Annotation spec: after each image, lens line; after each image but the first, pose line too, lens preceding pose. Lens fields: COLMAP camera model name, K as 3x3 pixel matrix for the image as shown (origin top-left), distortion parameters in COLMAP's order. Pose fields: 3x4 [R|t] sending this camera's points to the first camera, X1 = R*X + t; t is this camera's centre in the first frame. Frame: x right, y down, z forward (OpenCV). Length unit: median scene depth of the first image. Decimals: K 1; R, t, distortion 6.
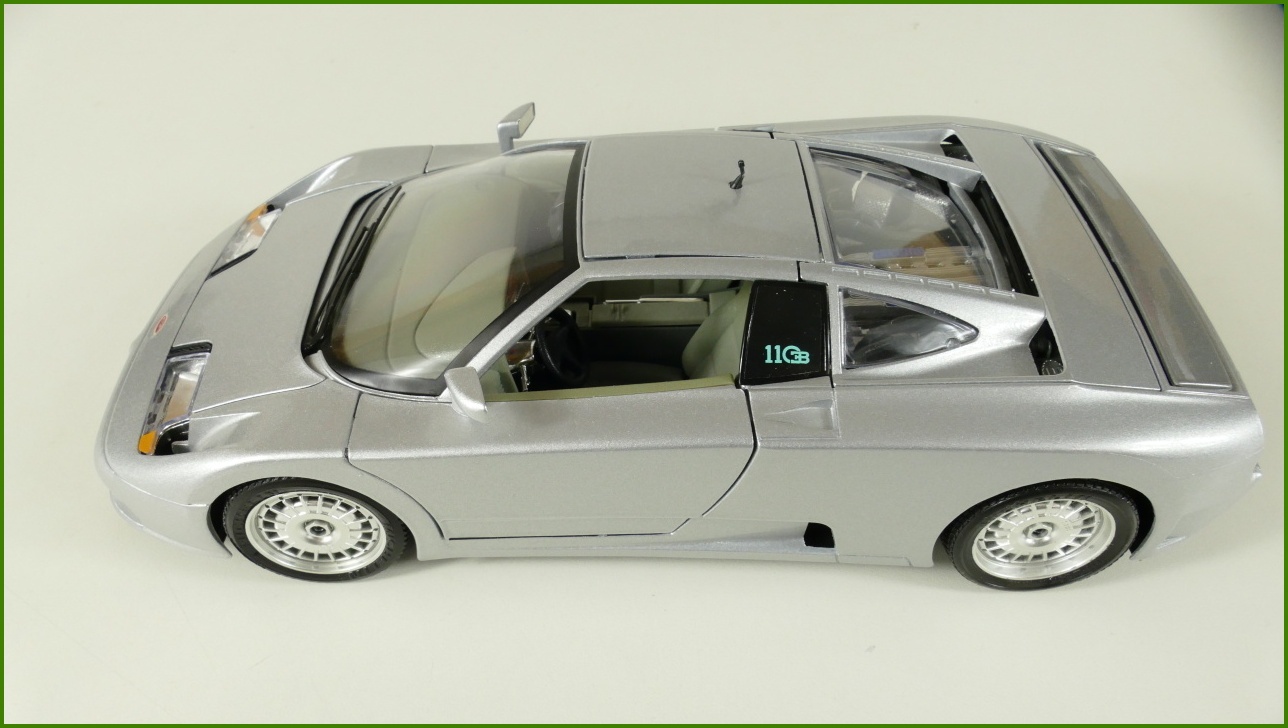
lens RADIAL K [[904.5, 0, 644.0], [0, 904.5, 364.0], [0, 0, 1]] dist [0.000469, 0.000356]
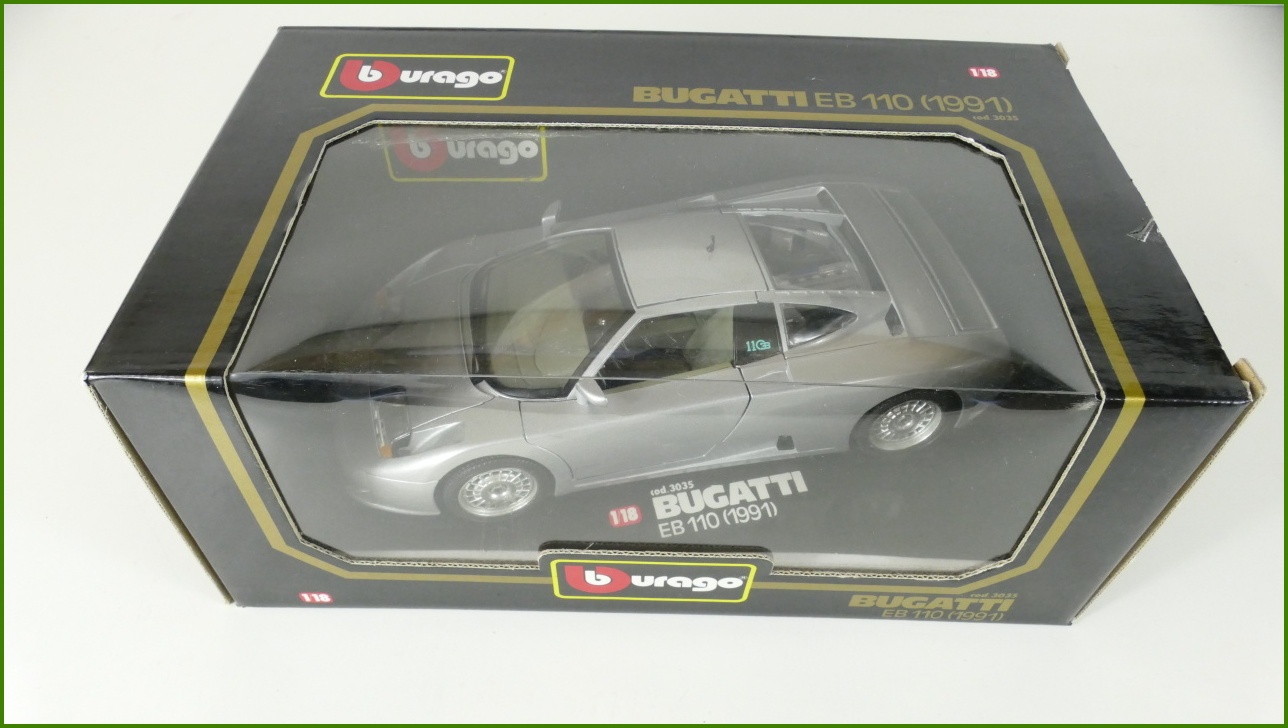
lens RADIAL K [[904.5, 0, 644.0], [0, 904.5, 364.0], [0, 0, 1]] dist [0.000469, 0.000356]
pose [[0.980660, -0.144255, 0.132271, -0.302869], [0.139772, 0.989266, 0.042622, -0.080284], [-0.137000, -0.023310, 0.990297, -0.740680]]
